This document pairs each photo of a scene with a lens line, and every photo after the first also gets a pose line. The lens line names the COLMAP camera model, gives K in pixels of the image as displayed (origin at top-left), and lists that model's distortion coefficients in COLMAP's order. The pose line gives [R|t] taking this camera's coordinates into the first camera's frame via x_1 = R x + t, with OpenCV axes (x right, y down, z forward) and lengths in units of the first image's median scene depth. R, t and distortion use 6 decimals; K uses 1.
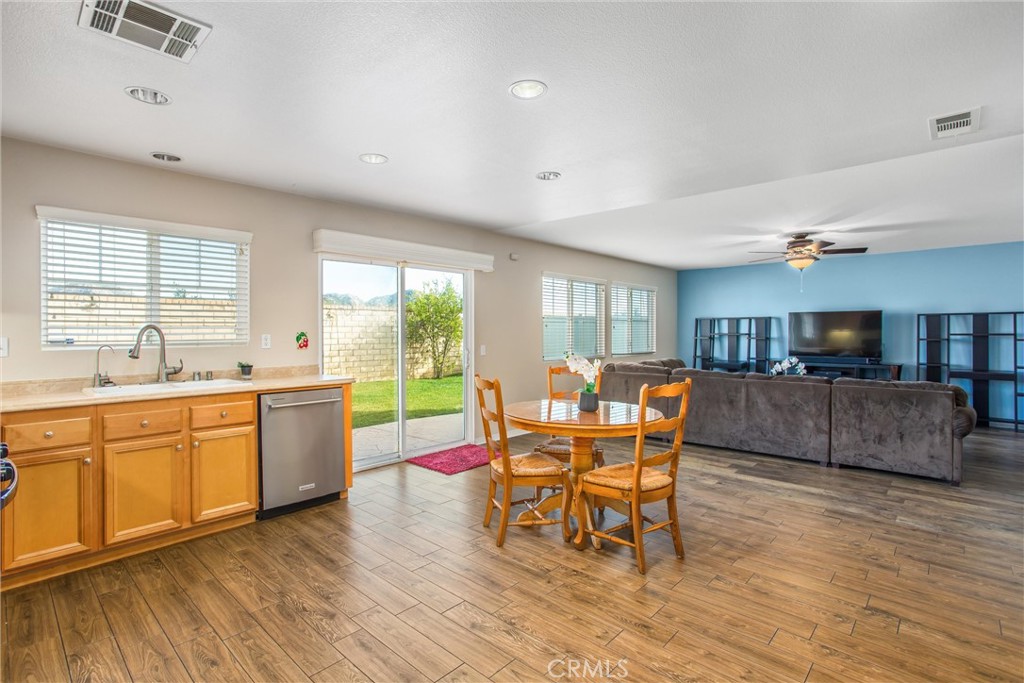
lens RADIAL K [[505.6, 0, 513.8], [0, 505.6, 331.7], [0, 0, 1]] dist [-0.043694, 0.035222]
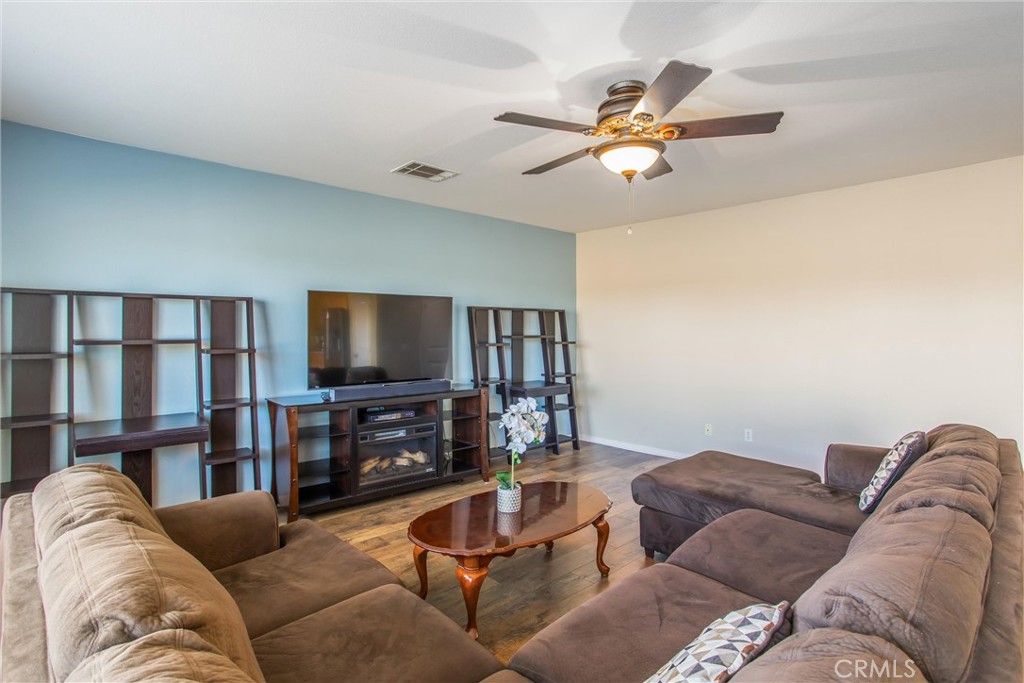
lens RADIAL K [[505.6, 0, 513.8], [0, 505.6, 331.7], [0, 0, 1]] dist [-0.043694, 0.035222]
pose [[0.119456, 0.008218, 0.992805, 0.158244], [0.001459, 0.999963, -0.008453, 0.002037], [-0.992838, 0.002458, 0.119440, 0.861923]]
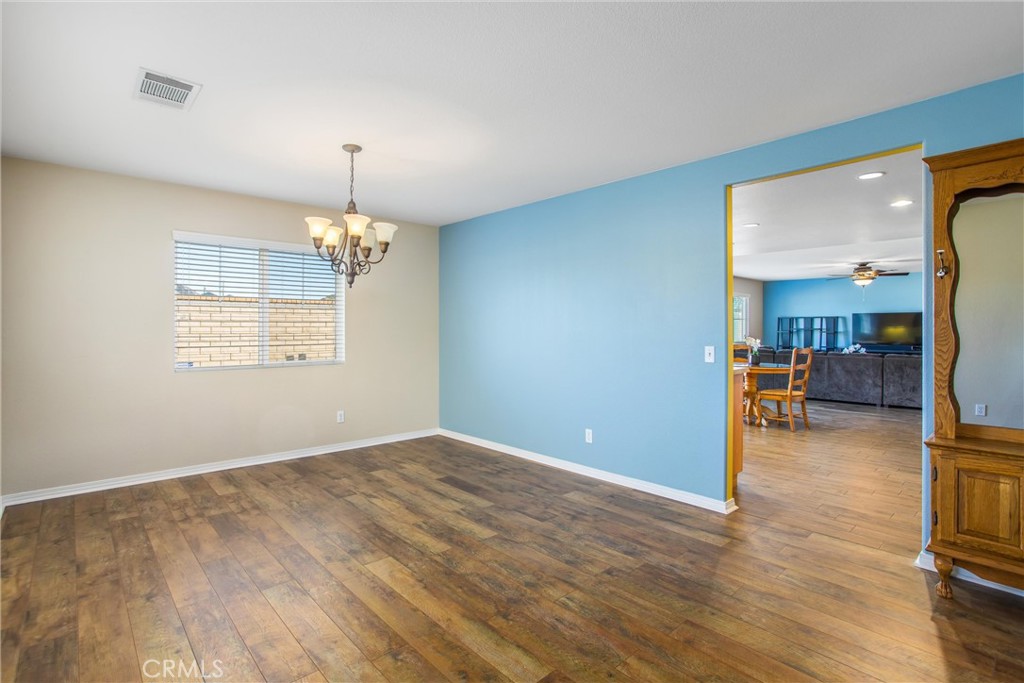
lens RADIAL K [[505.6, 0, 513.8], [0, 505.6, 331.7], [0, 0, 1]] dist [-0.043694, 0.035222]
pose [[0.996922, 0.000644, -0.078398, -0.301407], [-0.000321, 0.999991, 0.004131, 0.007805], [0.078400, -0.004093, 0.996914, -0.491522]]
